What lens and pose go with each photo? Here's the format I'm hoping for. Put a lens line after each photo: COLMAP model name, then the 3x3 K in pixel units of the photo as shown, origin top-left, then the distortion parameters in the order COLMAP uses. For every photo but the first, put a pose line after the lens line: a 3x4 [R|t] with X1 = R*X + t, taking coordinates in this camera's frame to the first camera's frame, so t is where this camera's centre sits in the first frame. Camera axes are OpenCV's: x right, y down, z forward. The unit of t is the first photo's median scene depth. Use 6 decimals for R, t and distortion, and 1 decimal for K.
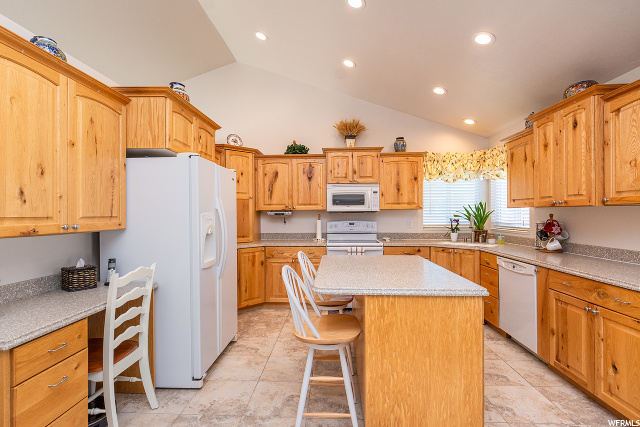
lens RADIAL K [[304.3, 0, 321.0], [0, 304.3, 213.8], [0, 0, 1]] dist [-0.003170, -0.001496]
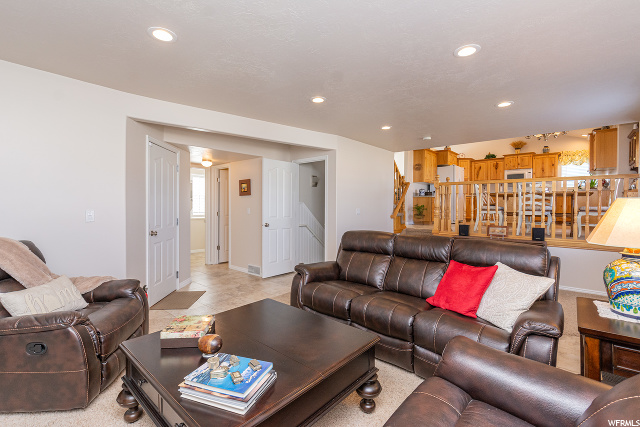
lens RADIAL K [[293.7, 0, 314.7], [0, 293.7, 206.7], [0, 0, 1]] dist [-0.001205, -0.002895]
pose [[0.774135, 0.013220, -0.632883, 0.525004], [-0.010421, 0.999913, 0.008139, 0.294771], [0.632935, 0.000294, 0.774205, -2.743141]]
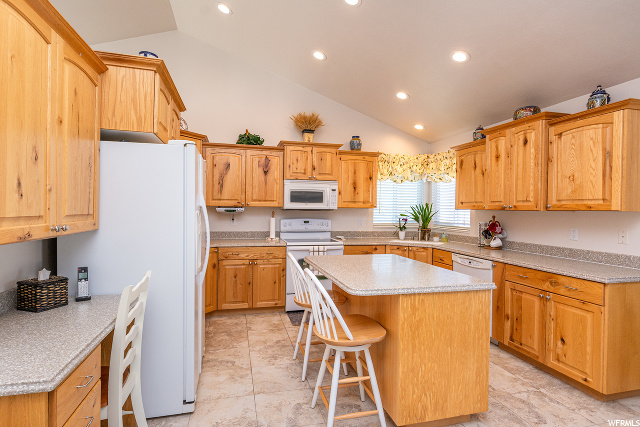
lens RADIAL K [[327.6, 0, 318.9], [0, 327.6, 213.3], [0, 0, 1]] dist [-0.003875, -0.003630]
pose [[0.955696, 0.015261, 0.293960, -0.284952], [-0.019412, 0.999749, 0.011209, -0.011820], [-0.293715, -0.016419, 0.955752, 0.005880]]
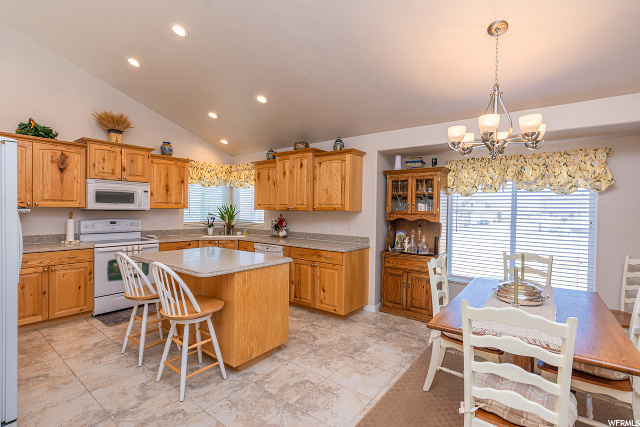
lens RADIAL K [[293.7, 0, 320.2], [0, 293.7, 214.4], [0, 0, 1]] dist [-0.001205, -0.002895]
pose [[0.568915, 0.002572, 0.822392, -0.488183], [-0.015736, 0.999846, 0.007758, -0.016843], [-0.822246, -0.017355, 0.568868, -0.081621]]
